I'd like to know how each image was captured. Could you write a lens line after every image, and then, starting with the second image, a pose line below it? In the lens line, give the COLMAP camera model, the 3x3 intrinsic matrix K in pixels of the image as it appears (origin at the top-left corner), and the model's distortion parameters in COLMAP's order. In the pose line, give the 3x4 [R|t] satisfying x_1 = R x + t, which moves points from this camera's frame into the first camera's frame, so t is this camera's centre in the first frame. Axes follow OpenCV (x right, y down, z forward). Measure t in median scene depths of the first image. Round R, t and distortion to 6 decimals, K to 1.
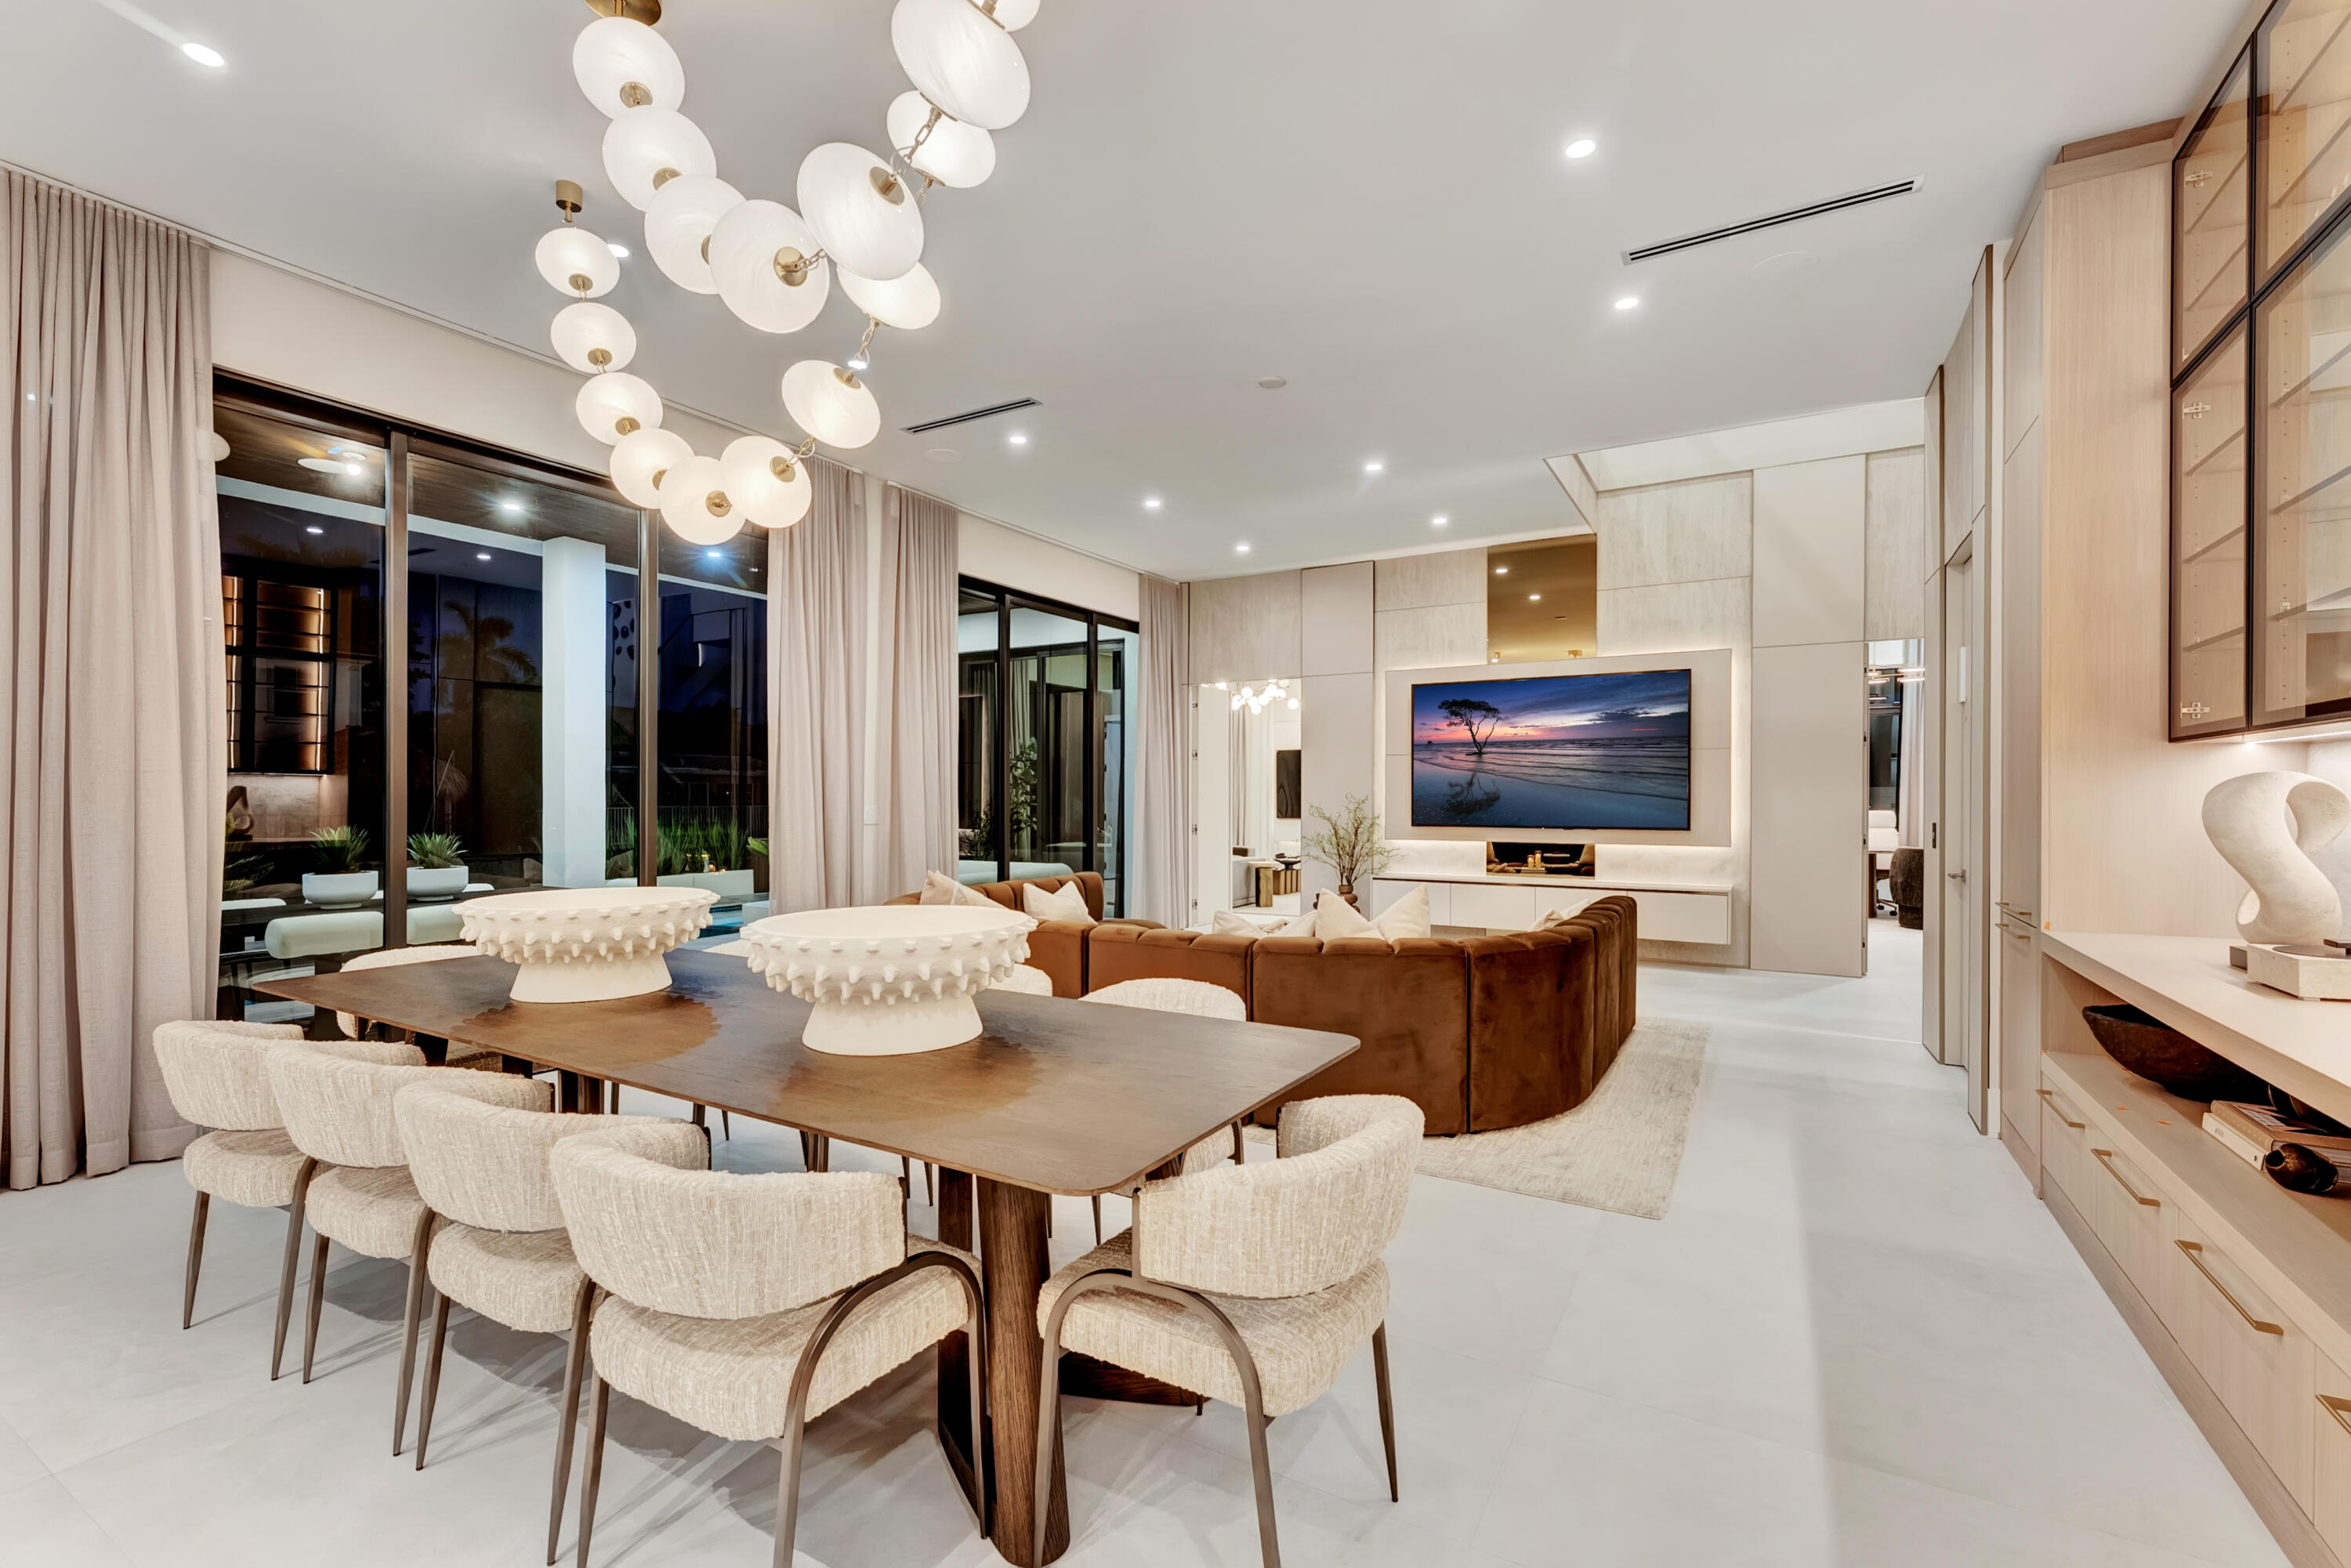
lens RADIAL K [[1025.8, 0, 1183.2], [0, 1025.8, 819.2], [0, 0, 1]] dist [0.000093, -0.000367]
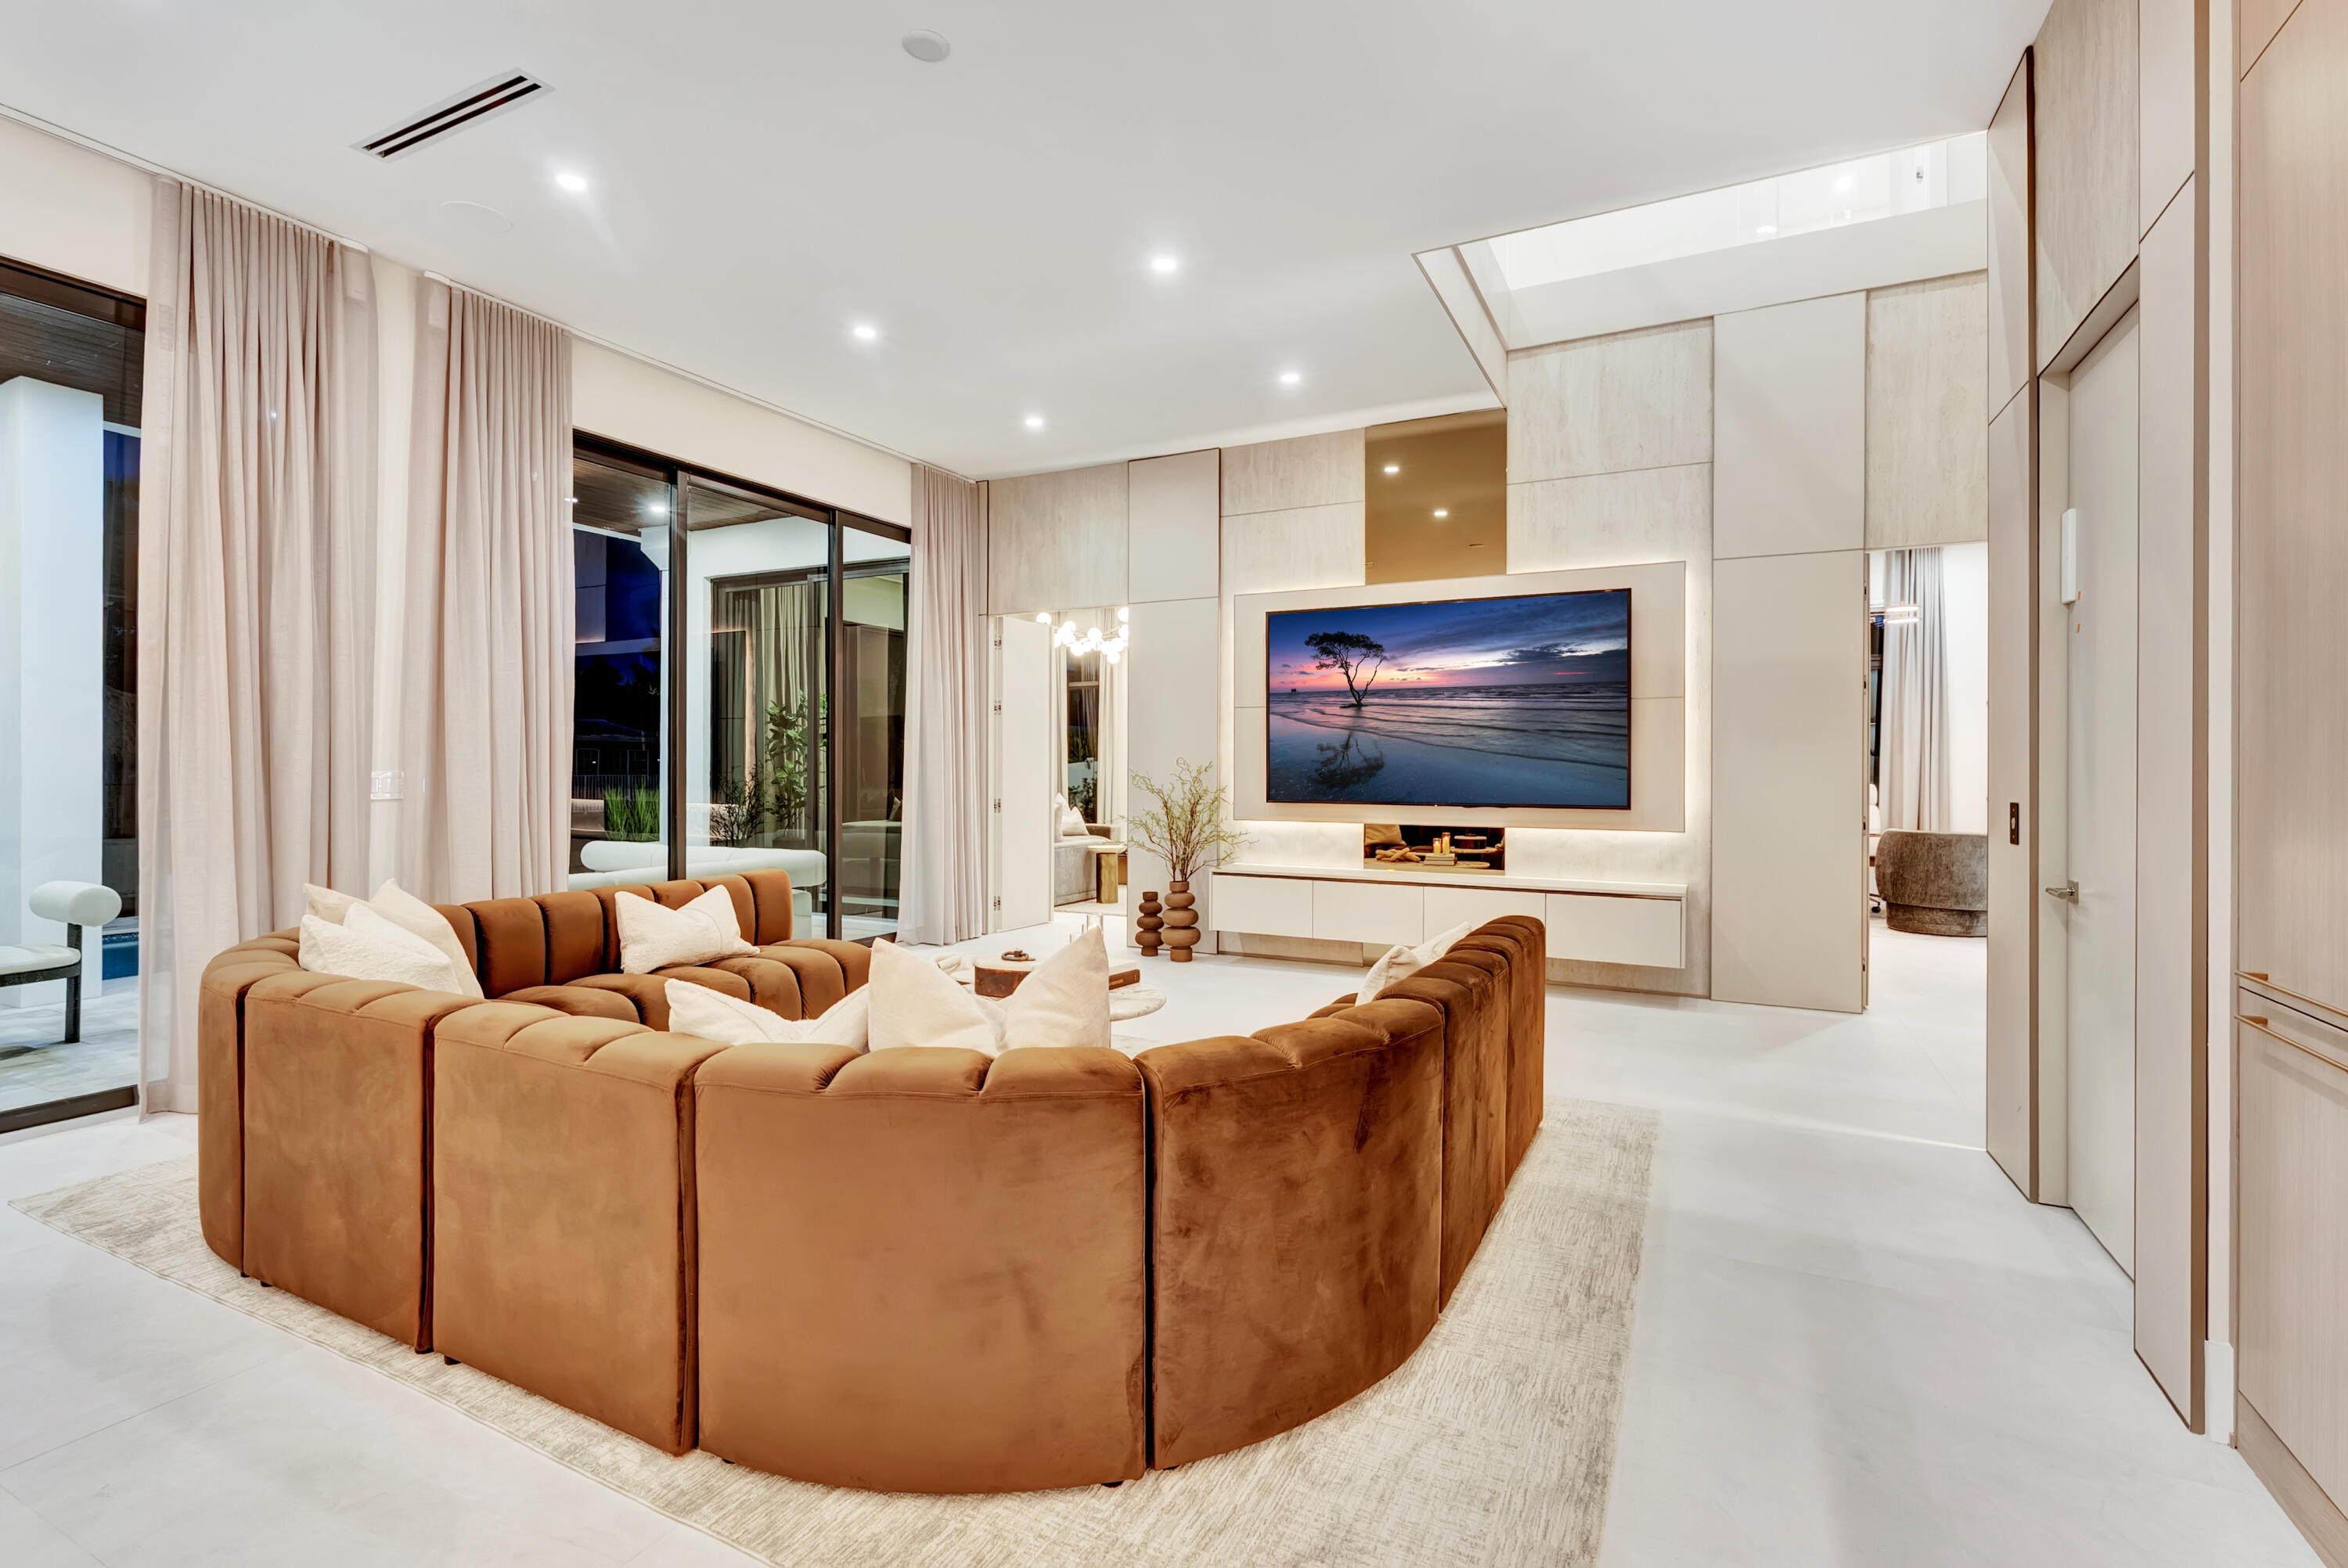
lens RADIAL K [[1074.0, 0, 1174.0], [0, 1074.0, 784.0], [0, 0, 1]] dist [-0.001267, 0.000463]
pose [[0.998600, 0.002963, 0.052814, 0.121378], [-0.002601, 0.999973, -0.006919, -0.001060], [-0.052833, 0.006772, 0.998580, 0.238162]]
